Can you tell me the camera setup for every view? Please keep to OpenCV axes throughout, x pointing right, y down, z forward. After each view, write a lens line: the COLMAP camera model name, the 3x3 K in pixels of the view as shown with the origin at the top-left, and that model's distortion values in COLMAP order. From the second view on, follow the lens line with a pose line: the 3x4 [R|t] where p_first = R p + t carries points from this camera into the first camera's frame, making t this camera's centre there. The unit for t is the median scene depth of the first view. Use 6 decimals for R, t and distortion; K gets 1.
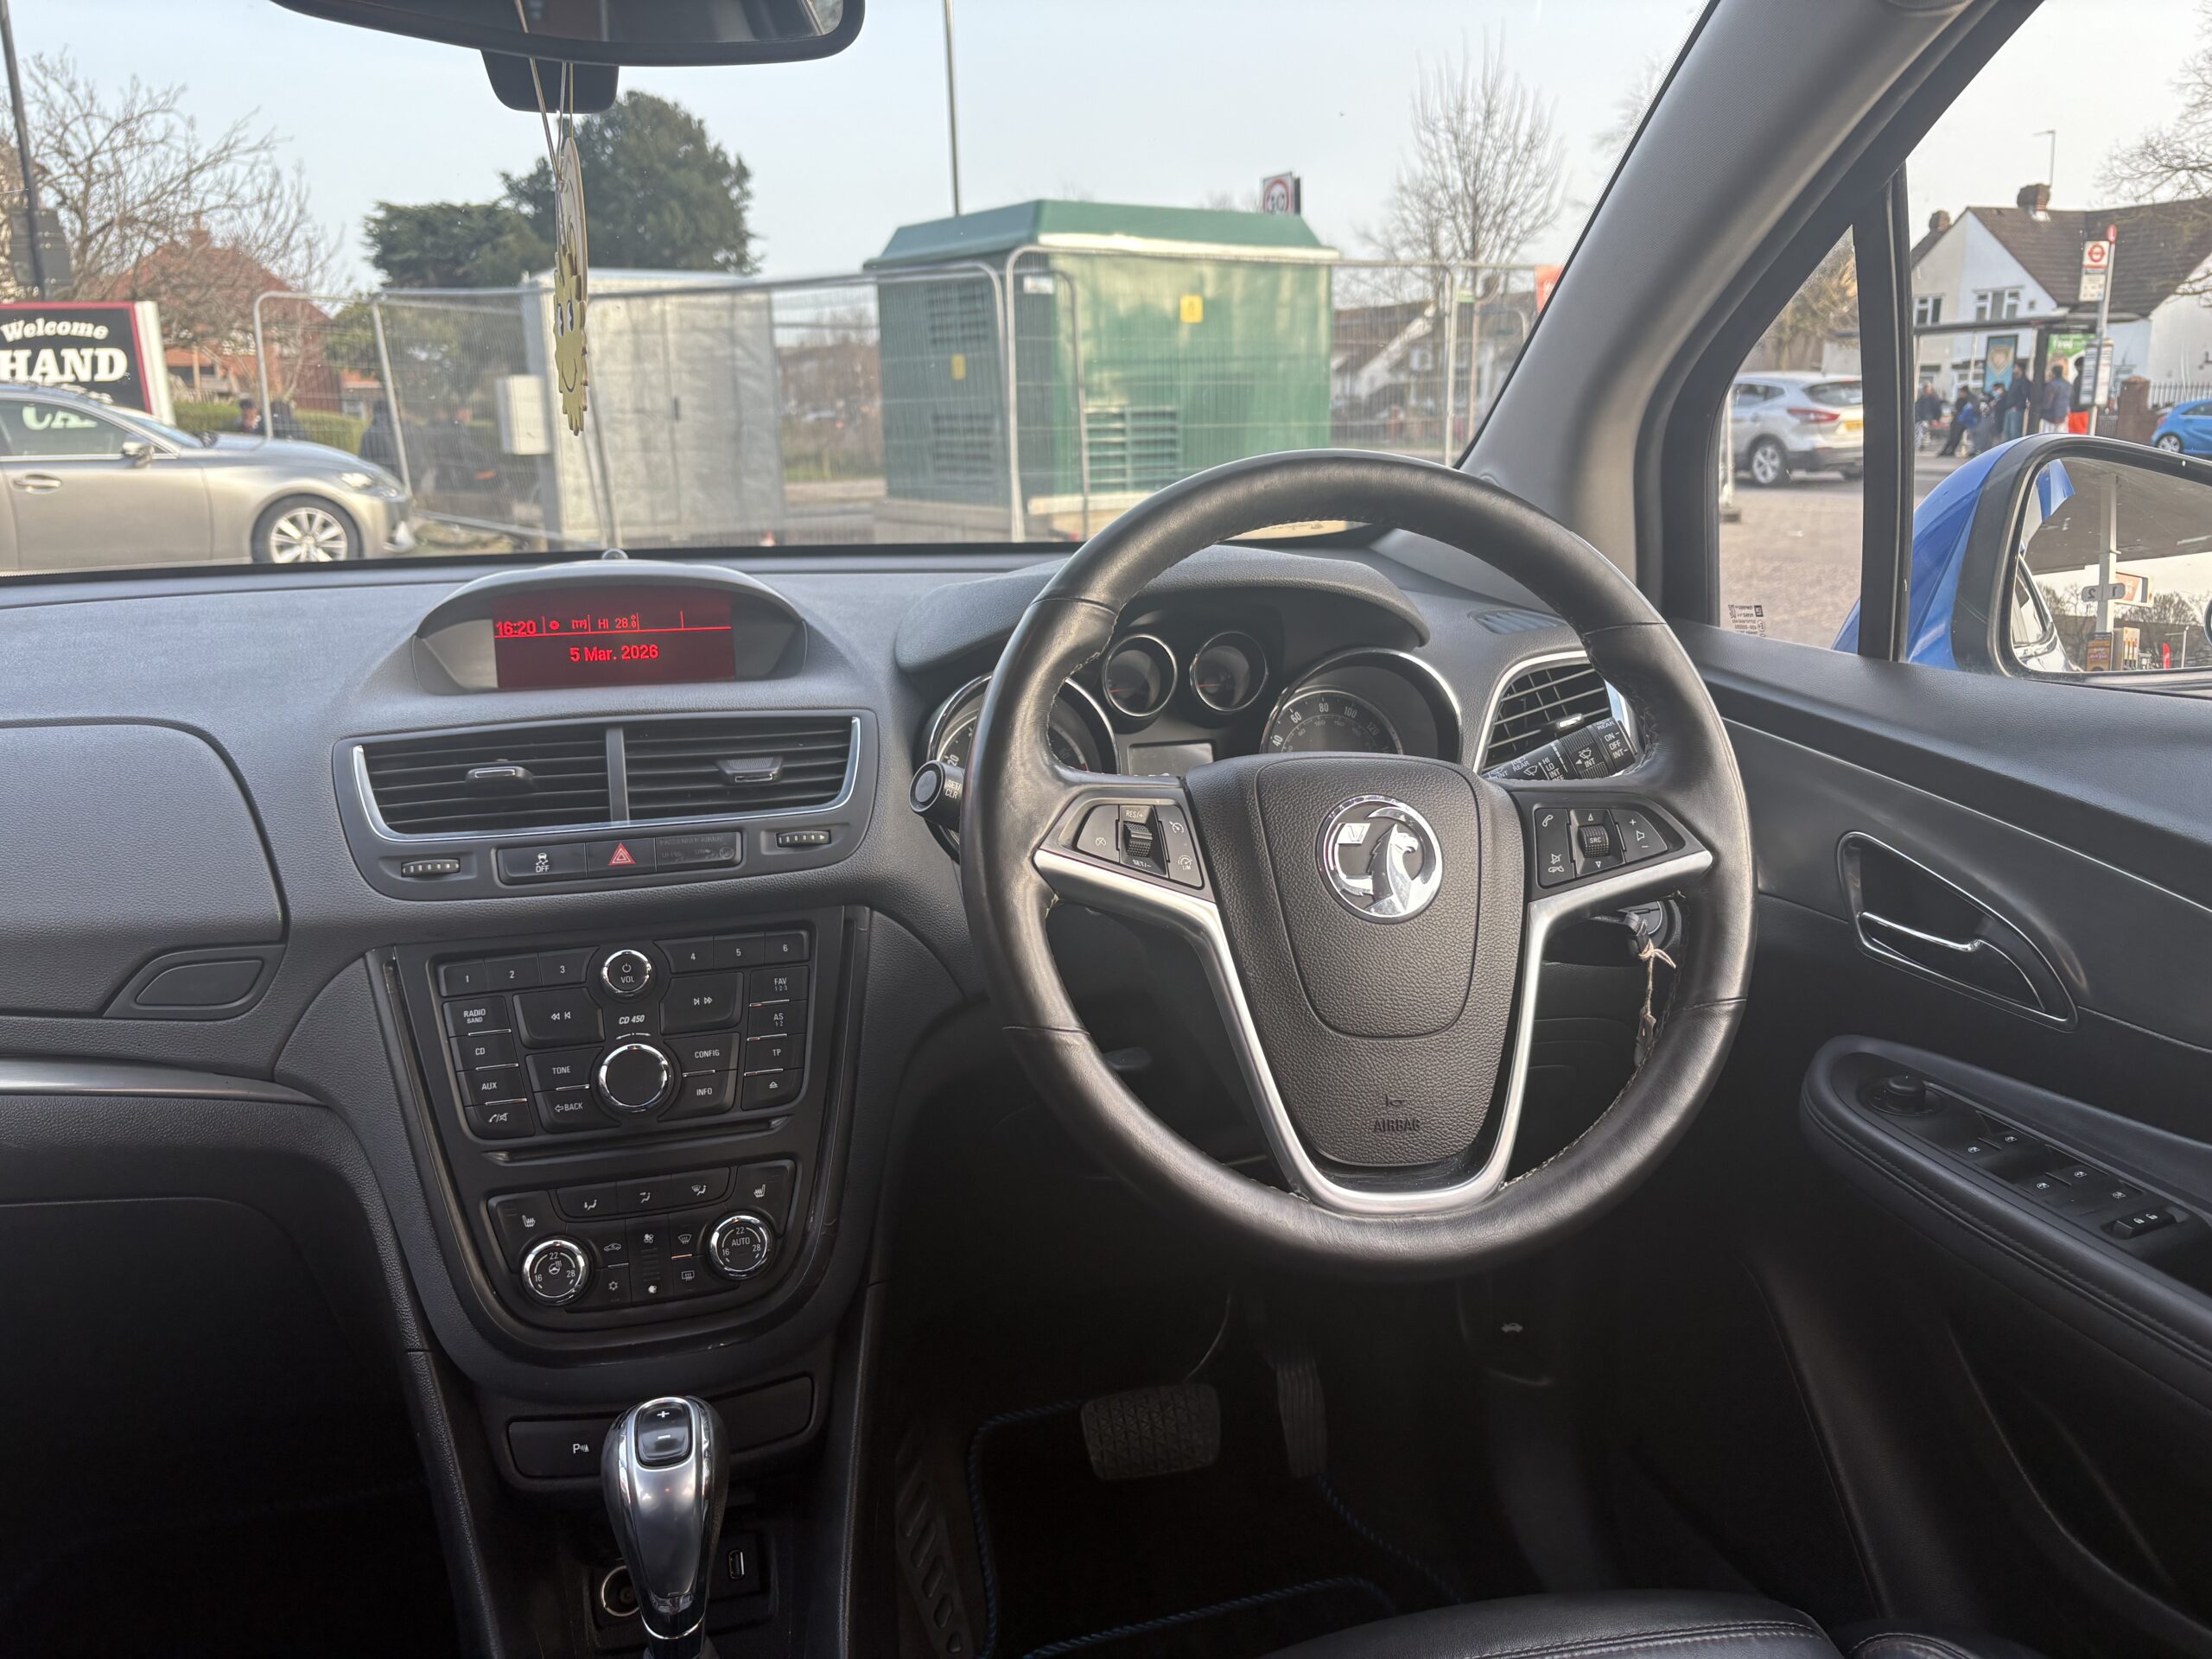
lens RADIAL K [[1700.8, 0, 1119.1], [0, 1700.8, 837.5], [0, 0, 1]] dist [0.028976, -0.037150]
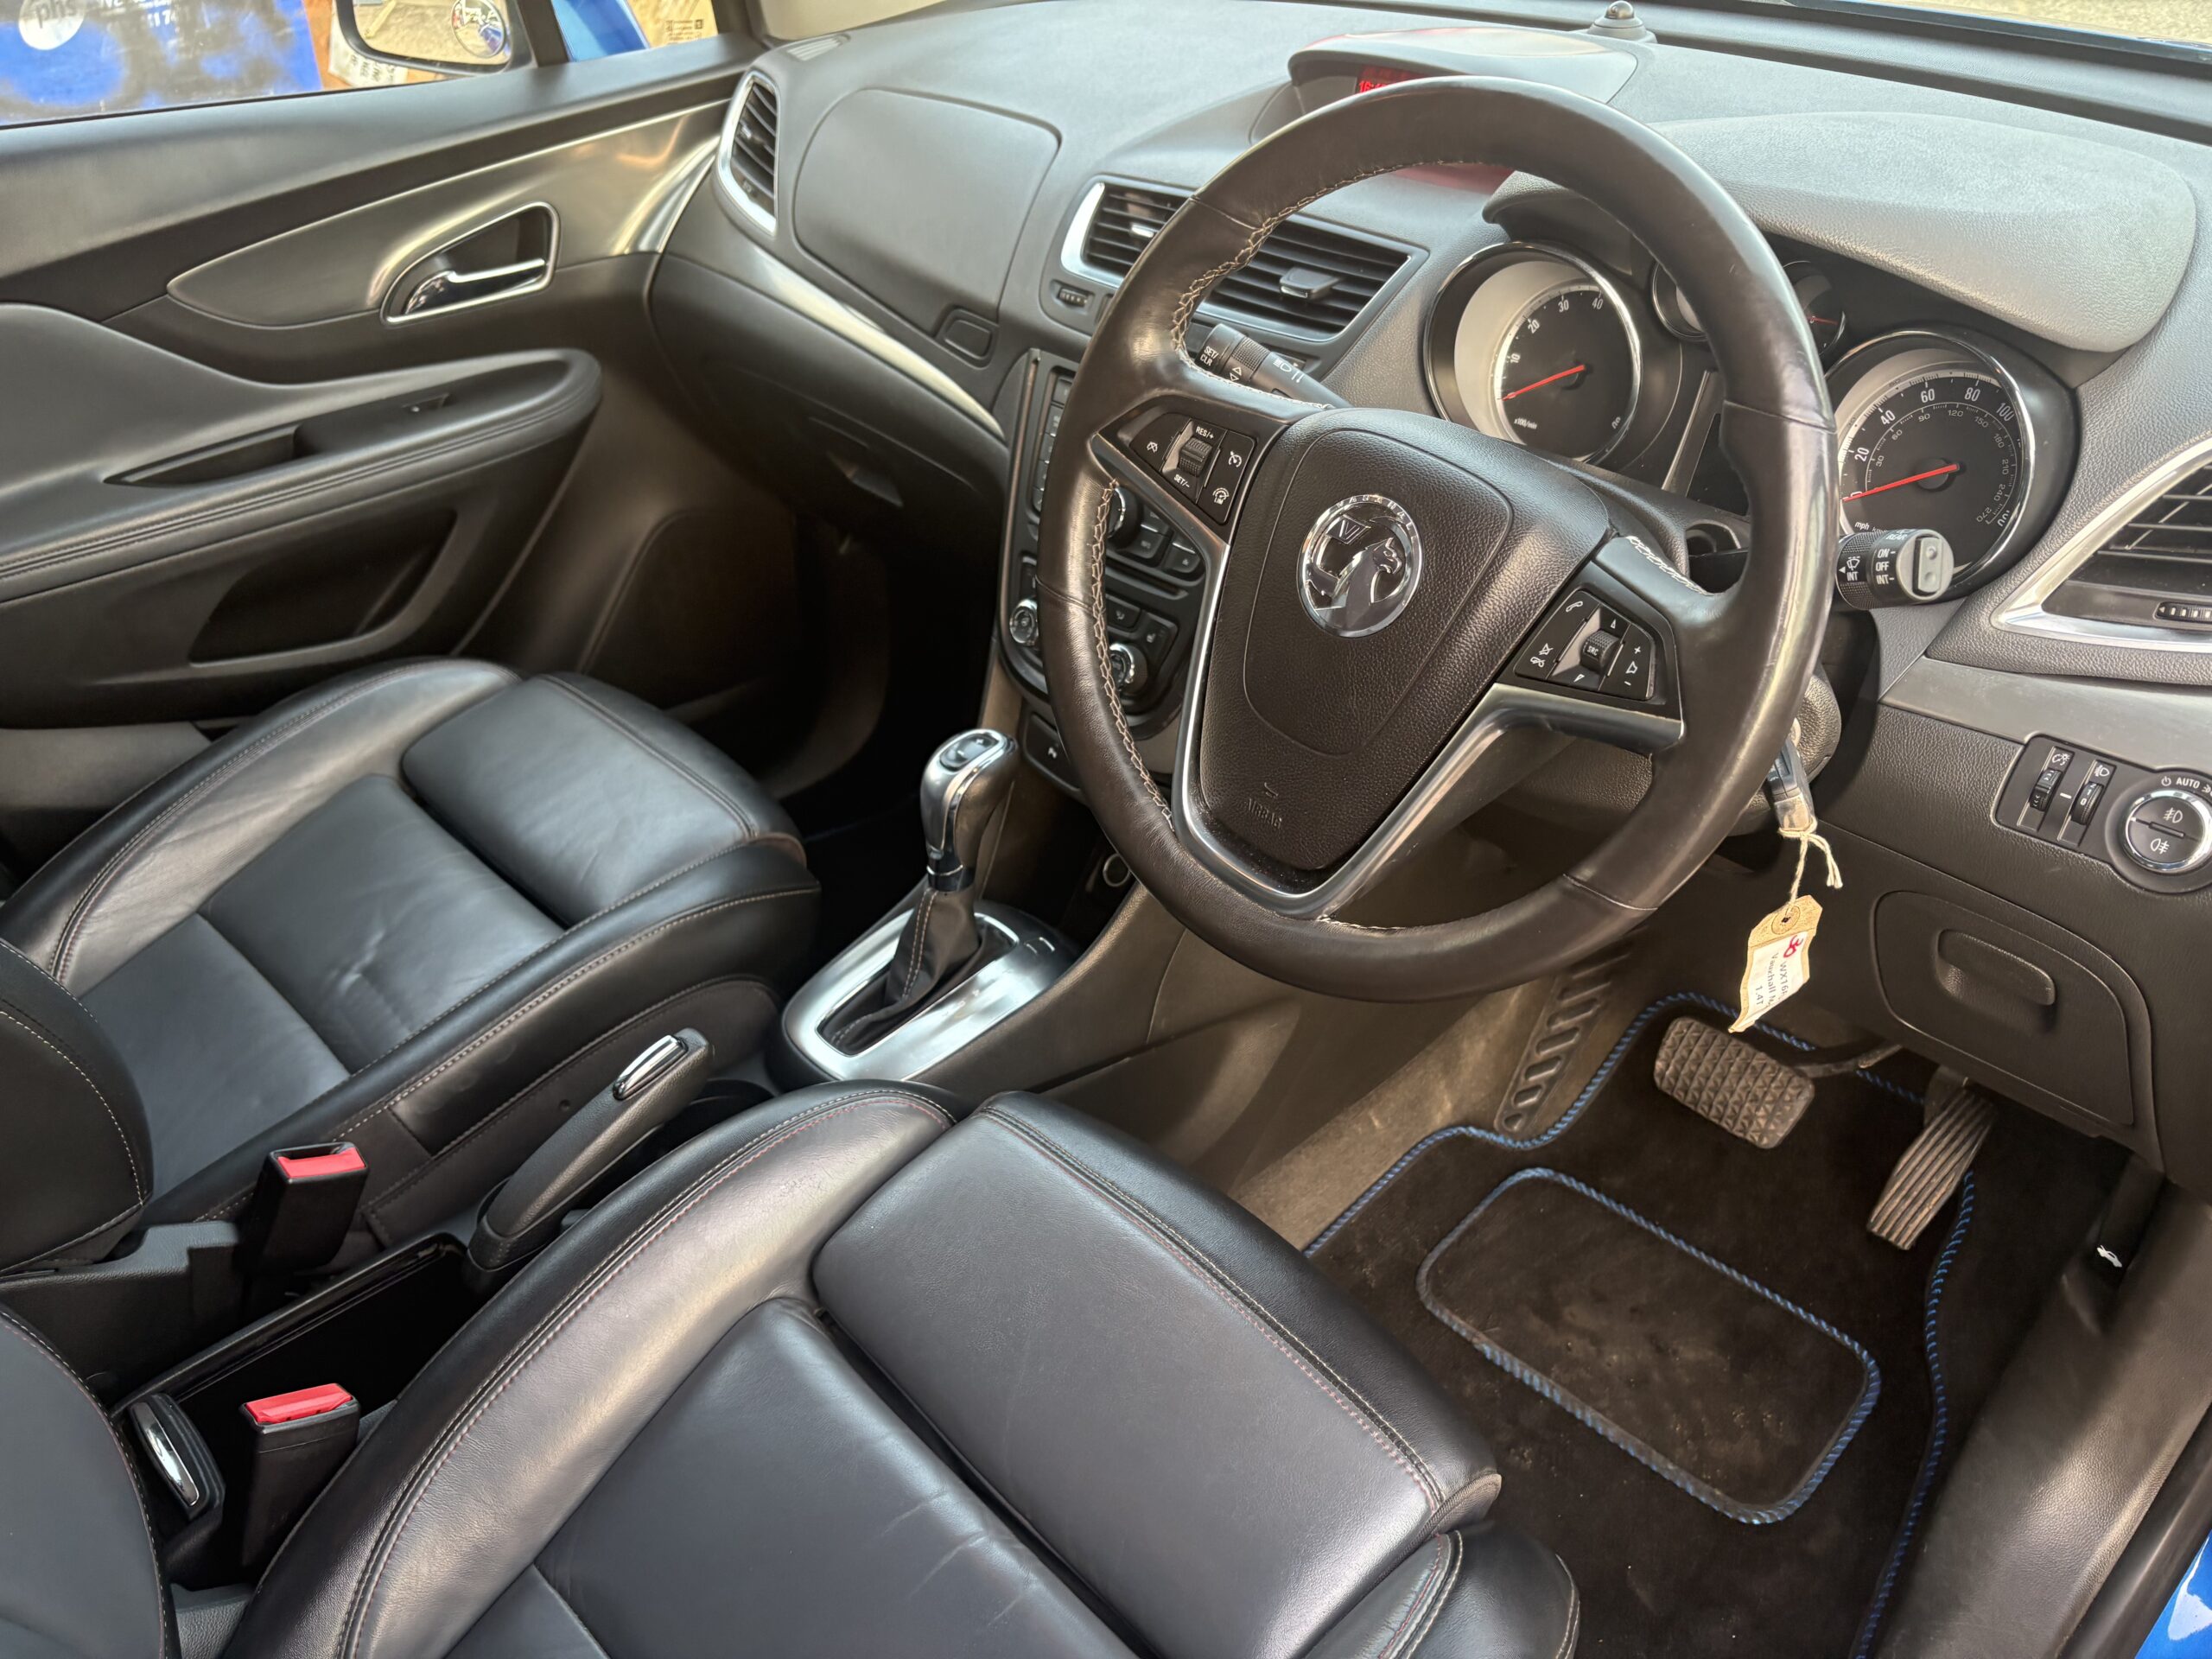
lens RADIAL K [[1700.8, 0, 1099.2], [0, 1700.8, 849.2], [0, 0, 1]] dist [0.028976, -0.037150]
pose [[0.458511, 0.506797, -0.730017, 0.741415], [-0.184327, 0.857824, 0.479751, -0.241964], [0.869362, -0.085409, 0.486739, 0.347615]]
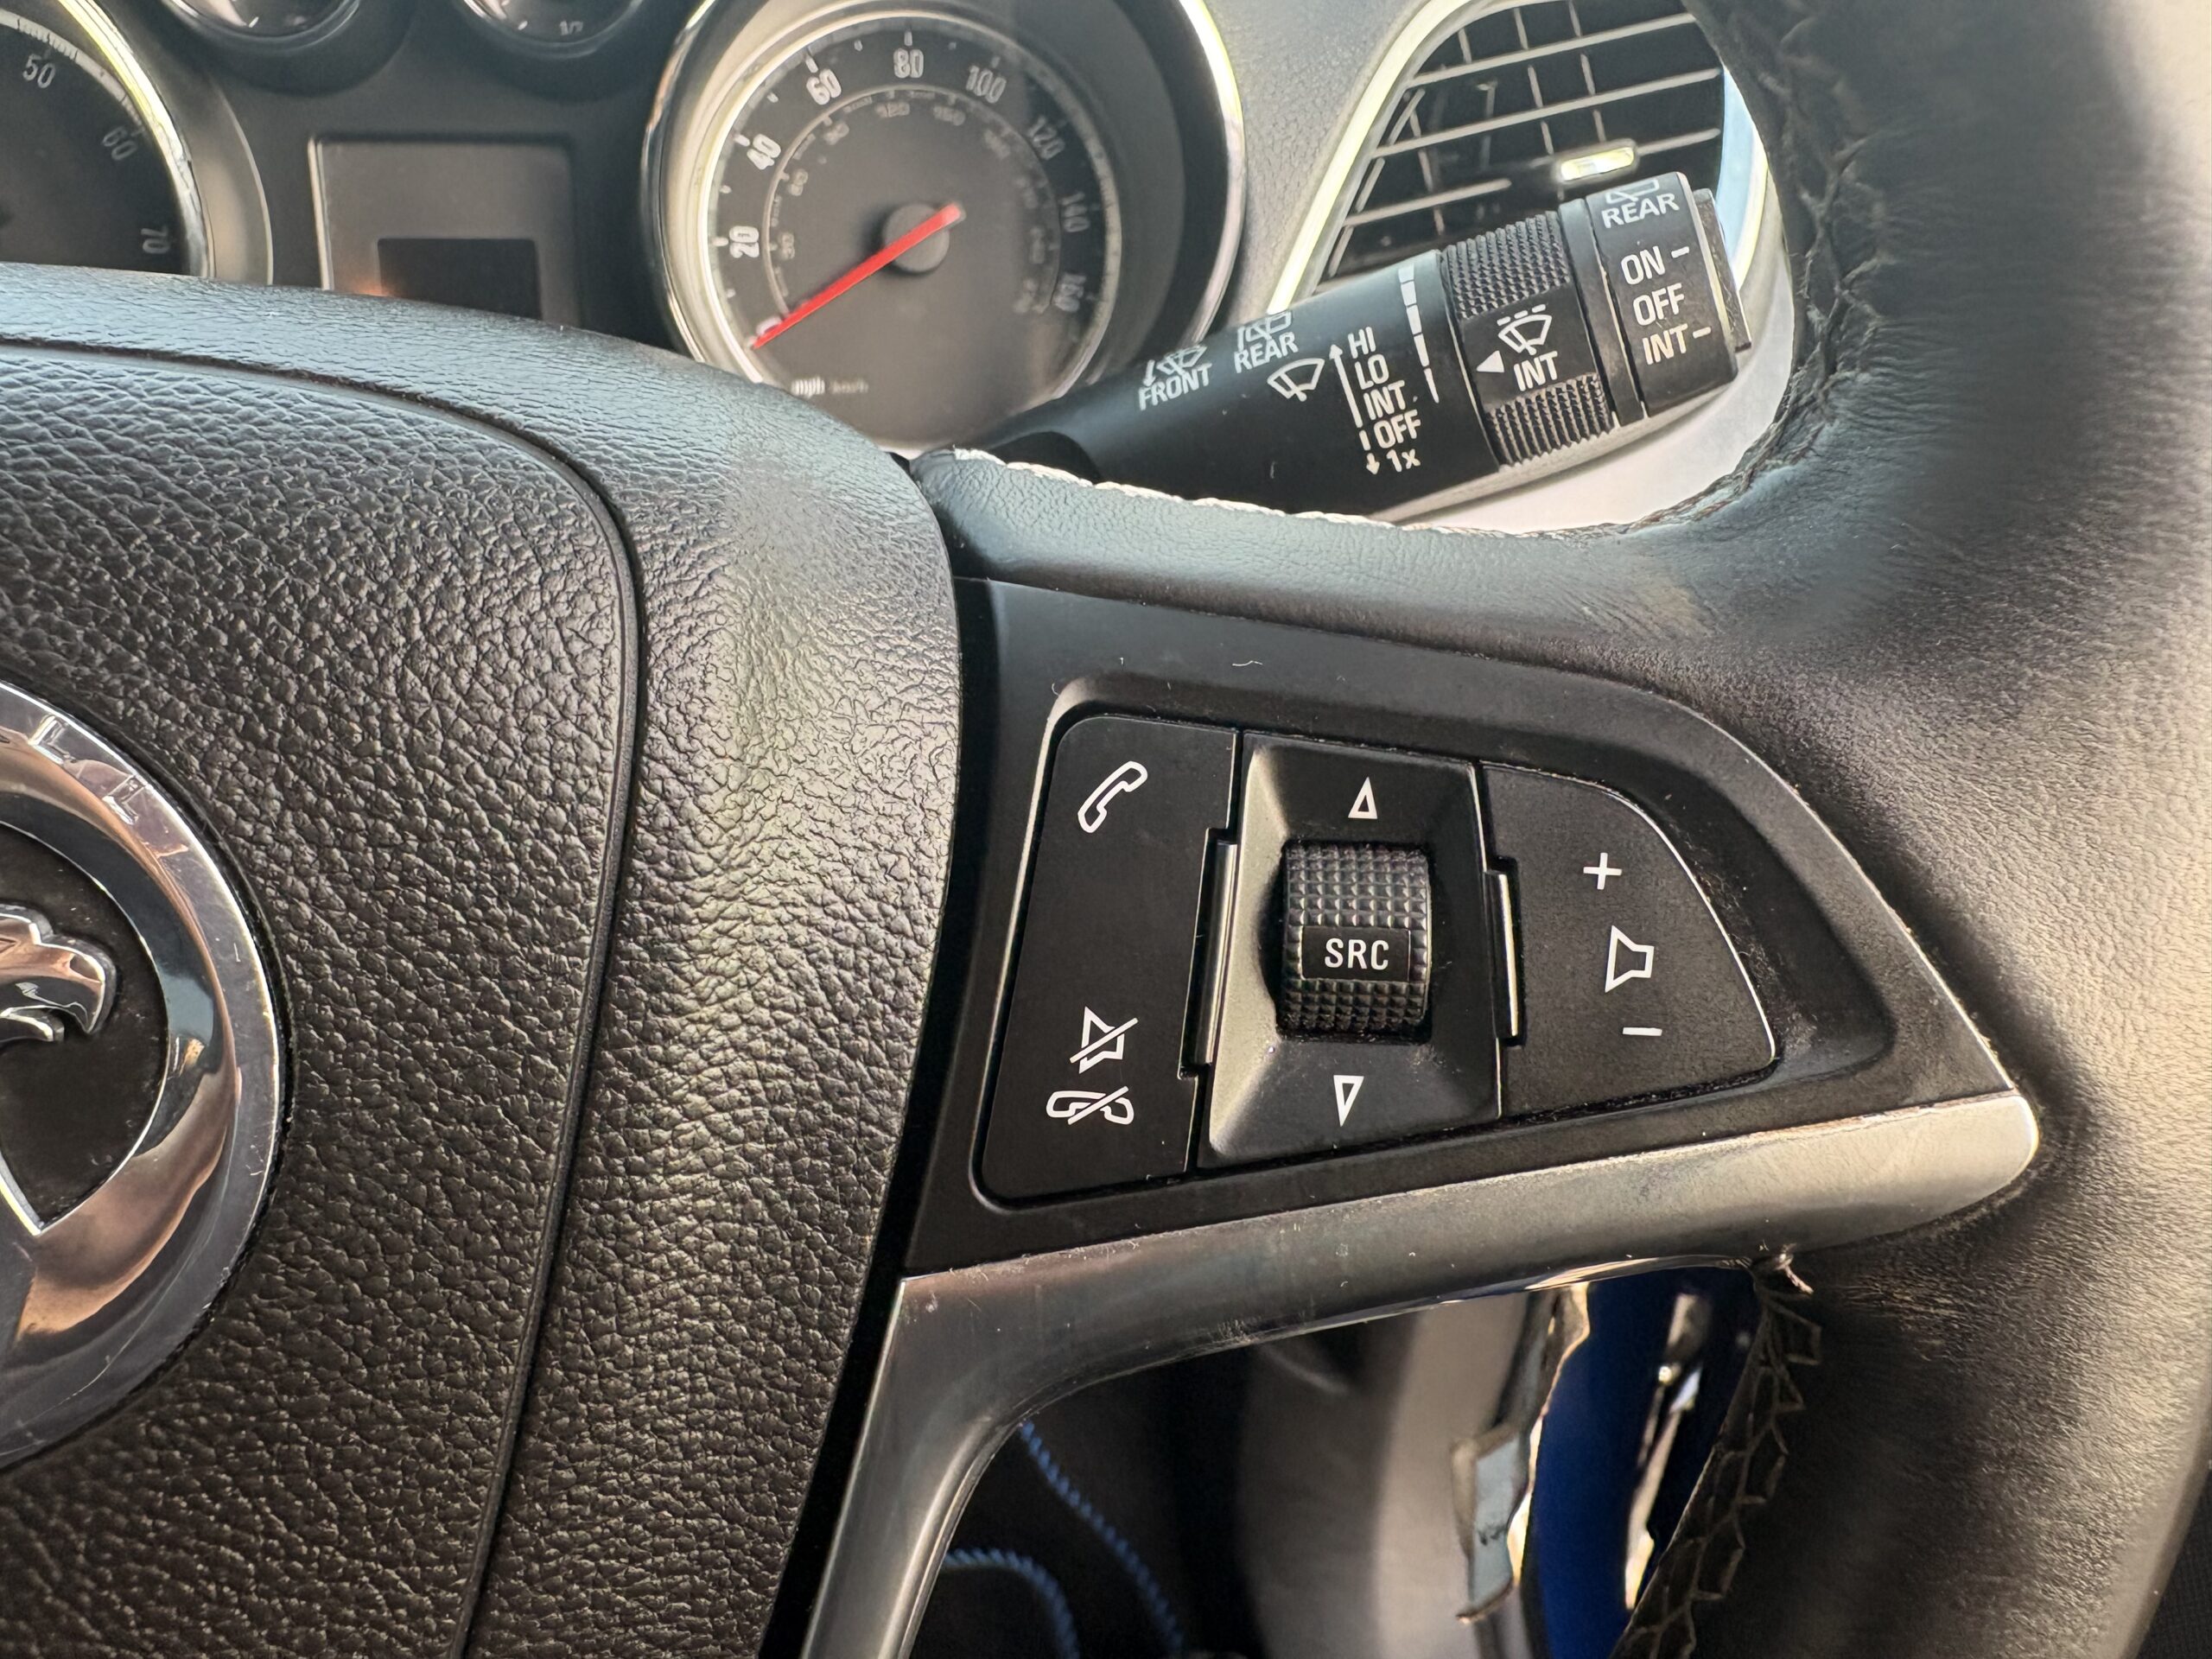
lens RADIAL K [[1700.8, 0, 972.0], [0, 1700.8, 790.2], [0, 0, 1]] dist [0.028976, -0.037150]
pose [[0.989195, 0.114069, -0.092092, 0.230784], [-0.079137, 0.944258, 0.319554, -0.059287], [0.123410, -0.308813, 0.943082, 0.759840]]
